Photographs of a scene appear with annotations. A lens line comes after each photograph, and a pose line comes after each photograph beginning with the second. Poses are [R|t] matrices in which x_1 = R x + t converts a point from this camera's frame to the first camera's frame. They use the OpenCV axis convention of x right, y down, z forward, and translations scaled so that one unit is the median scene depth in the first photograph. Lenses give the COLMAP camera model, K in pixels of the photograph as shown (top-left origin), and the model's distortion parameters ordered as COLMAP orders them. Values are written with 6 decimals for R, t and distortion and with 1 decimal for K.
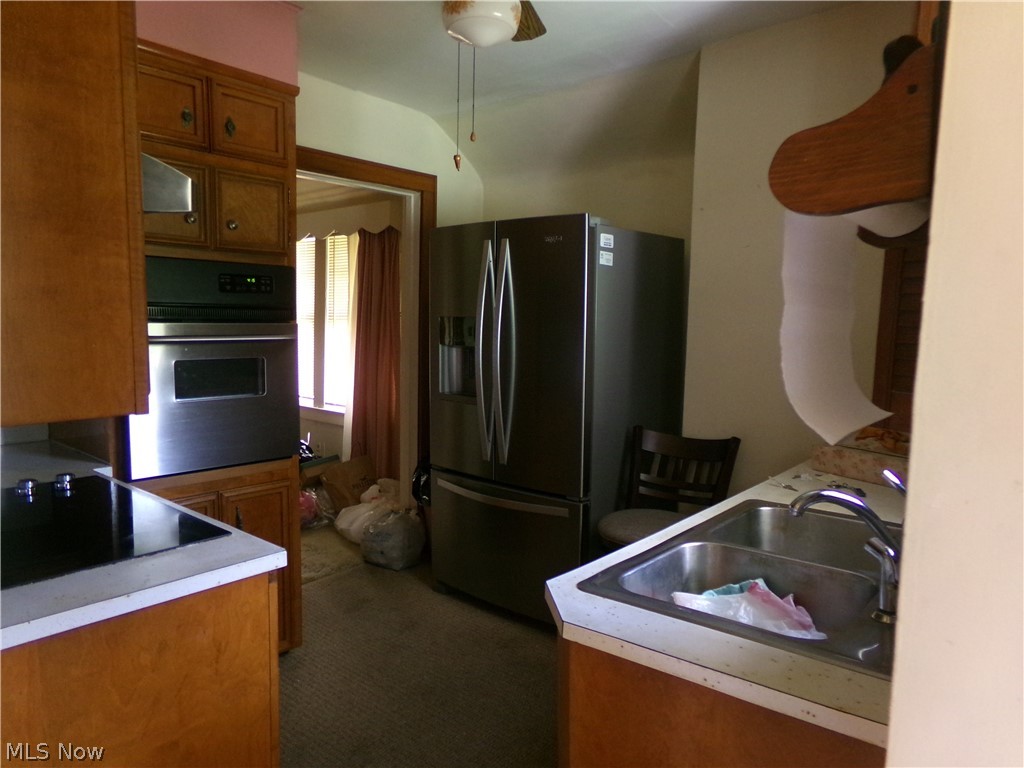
lens RADIAL K [[699.5, 0, 508.2], [0, 699.5, 390.8], [0, 0, 1]] dist [-0.039177, 0.066209]
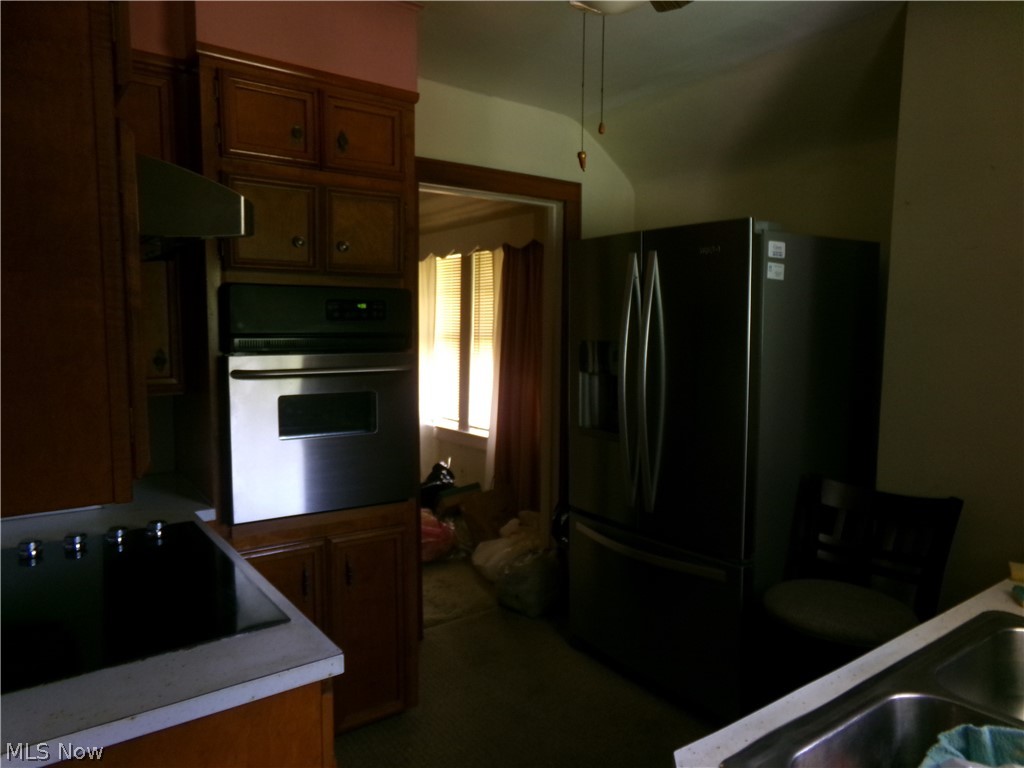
lens RADIAL K [[712.7, 0, 510.2], [0, 712.7, 387.2], [0, 0, 1]] dist [-0.127032, 0.234132]
pose [[0.974352, 0.008188, -0.224882, 0.022939], [-0.013489, 0.999666, -0.022045, -0.031017], [0.224626, 0.024513, 0.974137, 0.129475]]
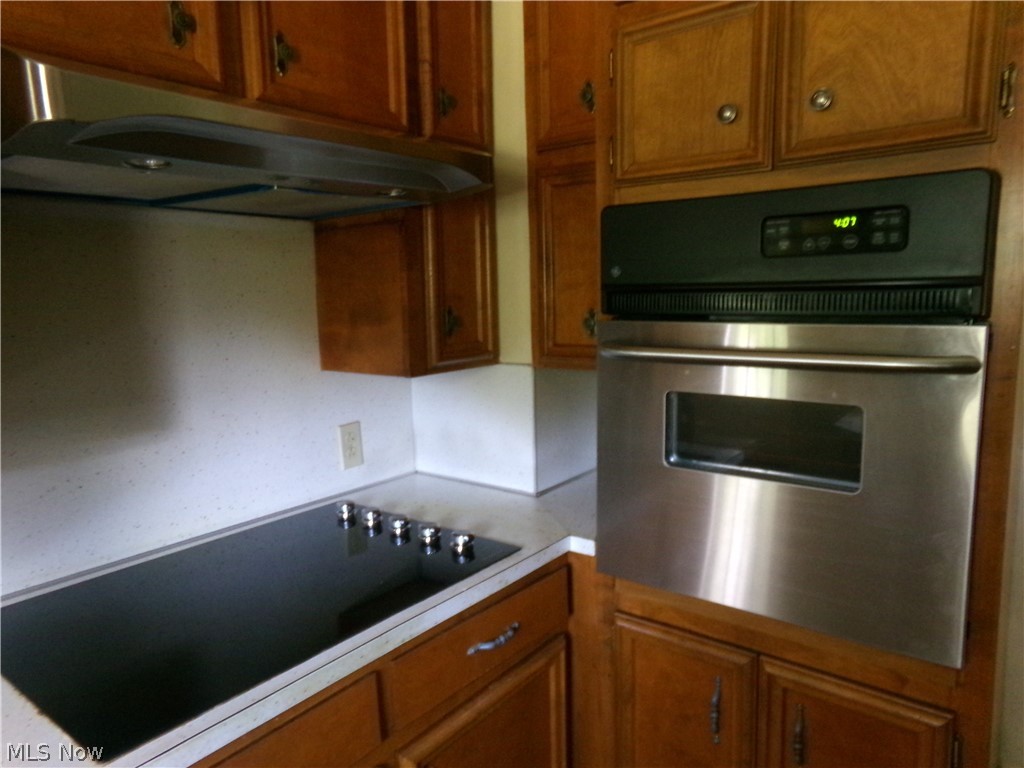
lens RADIAL K [[699.5, 0, 508.2], [0, 699.5, 390.8], [0, 0, 1]] dist [-0.039177, 0.066209]
pose [[0.042059, 0.123407, -0.991465, 0.046174], [-0.084176, 0.989252, 0.119560, -0.078925], [0.995563, 0.078429, 0.051995, 0.678025]]
